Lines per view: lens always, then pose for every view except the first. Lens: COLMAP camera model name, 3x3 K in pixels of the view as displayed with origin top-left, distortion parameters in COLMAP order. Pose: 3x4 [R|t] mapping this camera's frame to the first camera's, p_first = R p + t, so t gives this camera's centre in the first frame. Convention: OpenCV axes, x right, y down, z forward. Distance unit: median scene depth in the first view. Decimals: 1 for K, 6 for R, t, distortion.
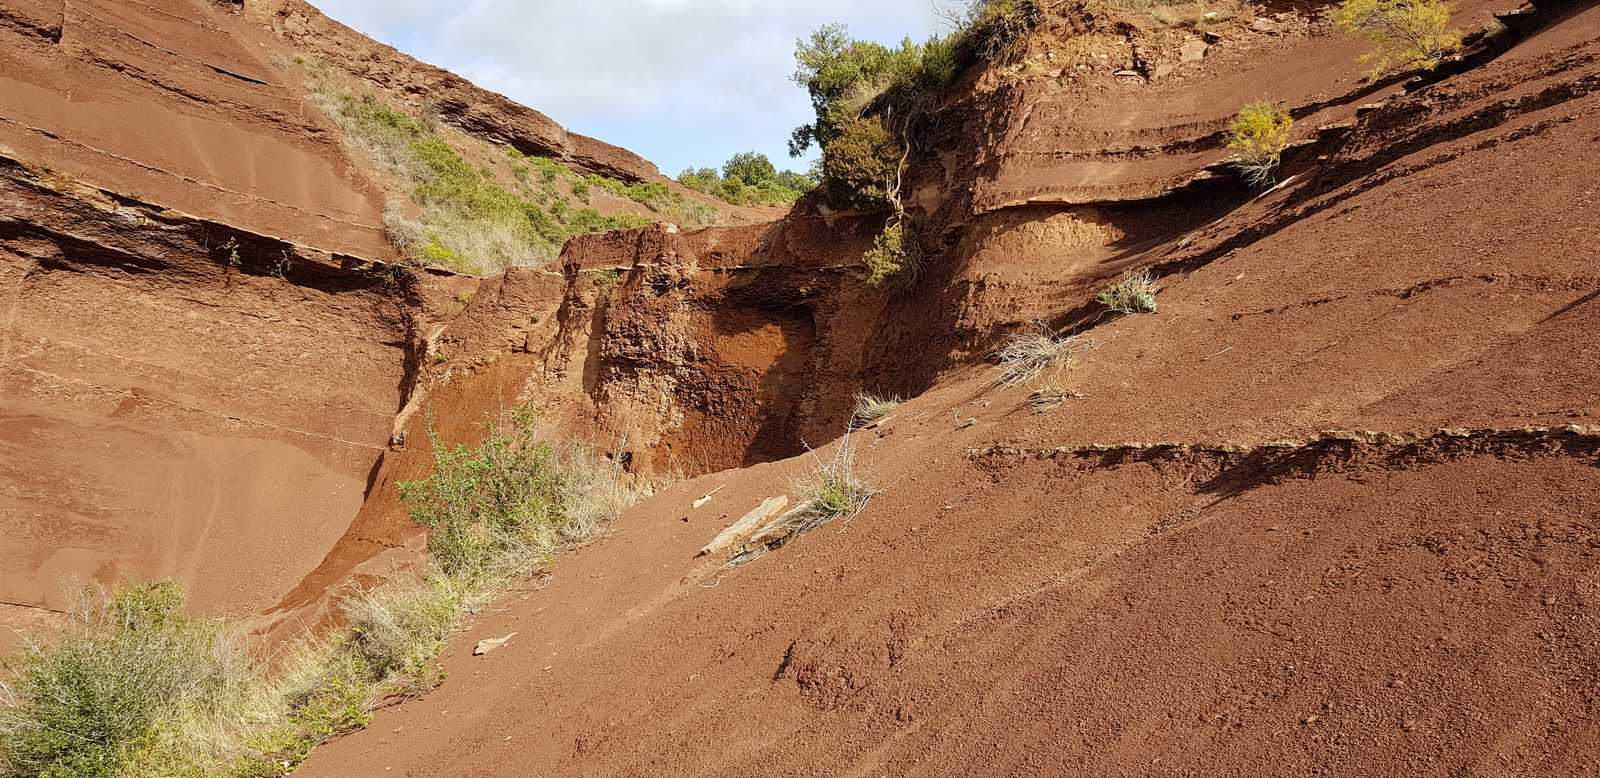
lens RADIAL K [[1248.5, 0, 799.7], [0, 1248.5, 363.0], [0, 0, 1]] dist [0.082715, -0.139606]
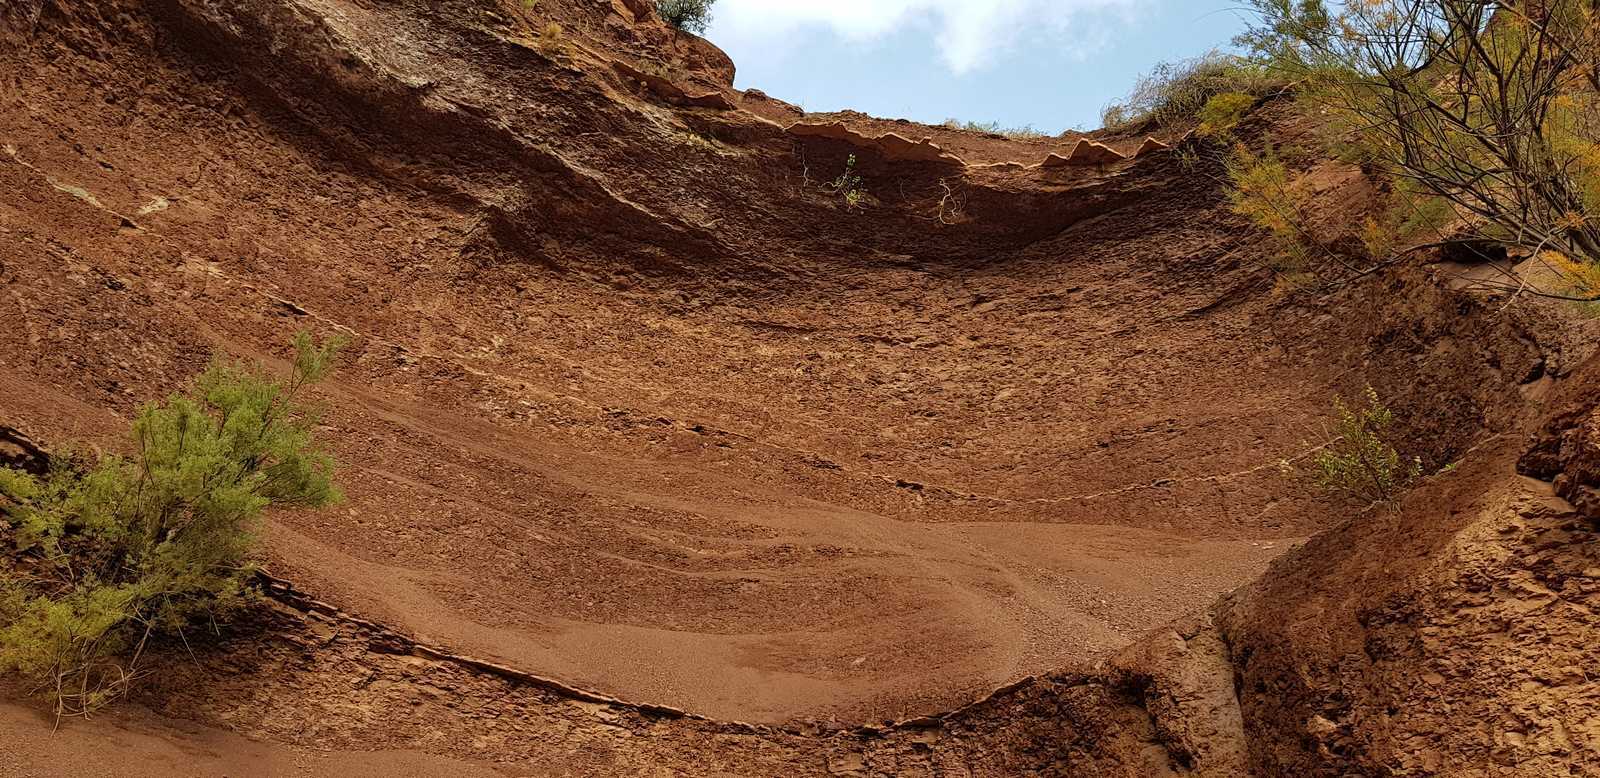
lens RADIAL K [[1239.7, 0, 769.3], [0, 1239.7, 331.7], [0, 0, 1]] dist [0.105156, -0.189671]
pose [[0.970436, -0.201657, -0.132623, -0.440041], [0.094857, 0.823925, -0.558704, 0.231519], [0.221938, 0.529606, 0.818695, 0.647876]]
